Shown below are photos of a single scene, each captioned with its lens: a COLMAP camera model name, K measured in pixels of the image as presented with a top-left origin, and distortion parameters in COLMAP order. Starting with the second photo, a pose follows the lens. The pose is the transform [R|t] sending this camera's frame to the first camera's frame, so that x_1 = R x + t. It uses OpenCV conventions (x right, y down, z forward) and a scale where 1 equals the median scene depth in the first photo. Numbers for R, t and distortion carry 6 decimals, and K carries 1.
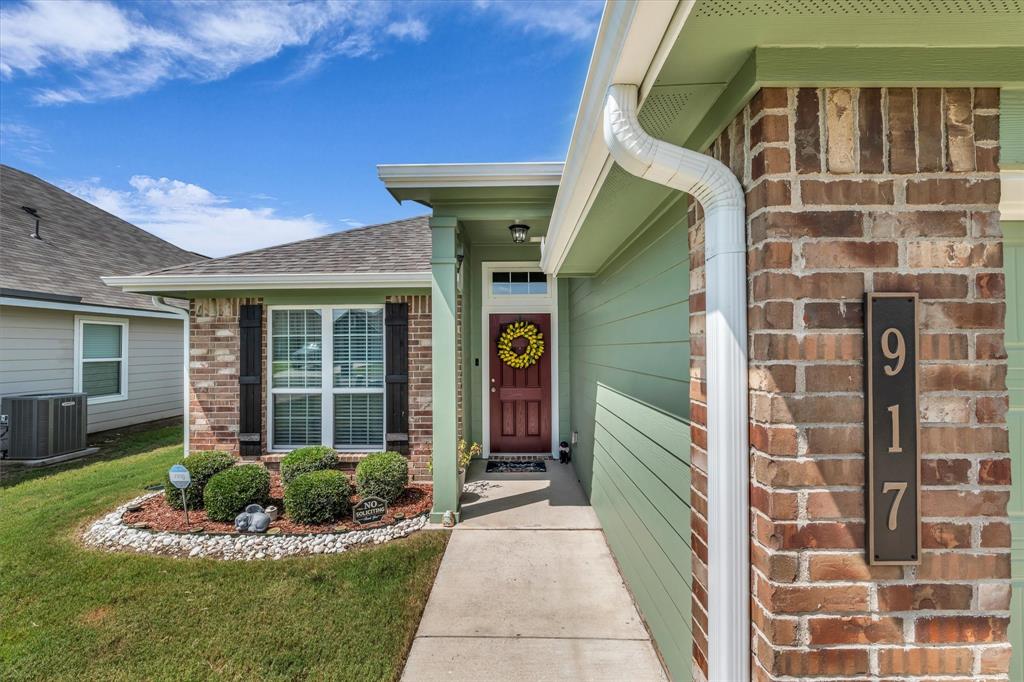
lens RADIAL K [[422.2, 0, 507.2], [0, 422.2, 340.0], [0, 0, 1]] dist [-0.013244, 0.000464]
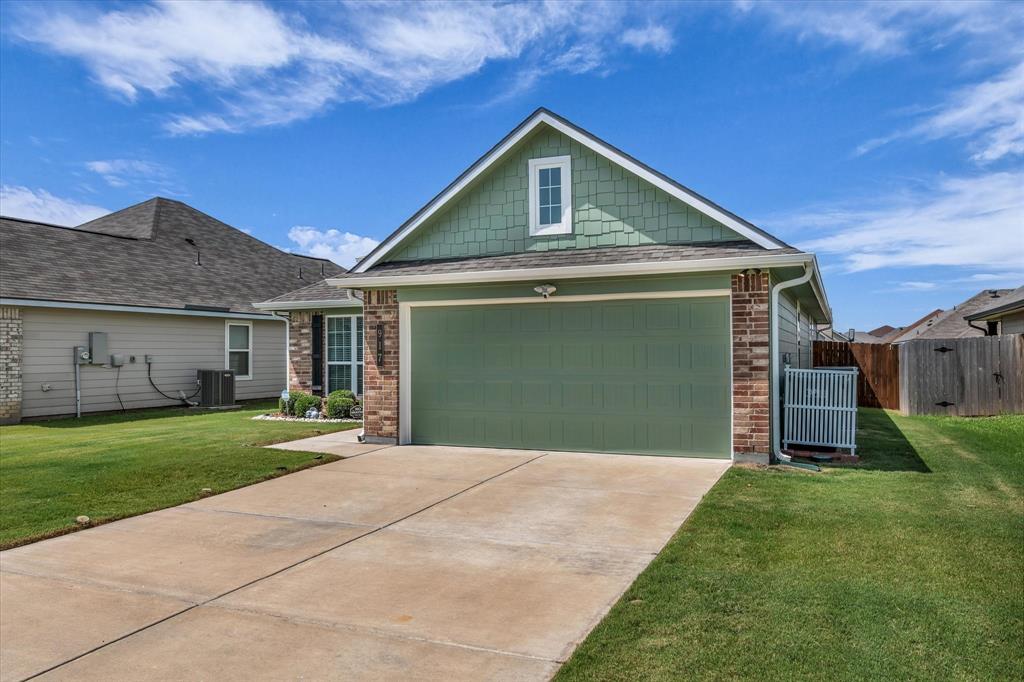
lens RADIAL K [[787.5, 0, 512.0], [0, 787.5, 341.0], [0, 0, 1]] dist [-0.044476, 0.000739]
pose [[0.930485, -0.006609, -0.366269, 1.411360], [0.008201, 0.999962, 0.002791, 0.025263], [0.366237, -0.005601, 0.930505, -1.843770]]
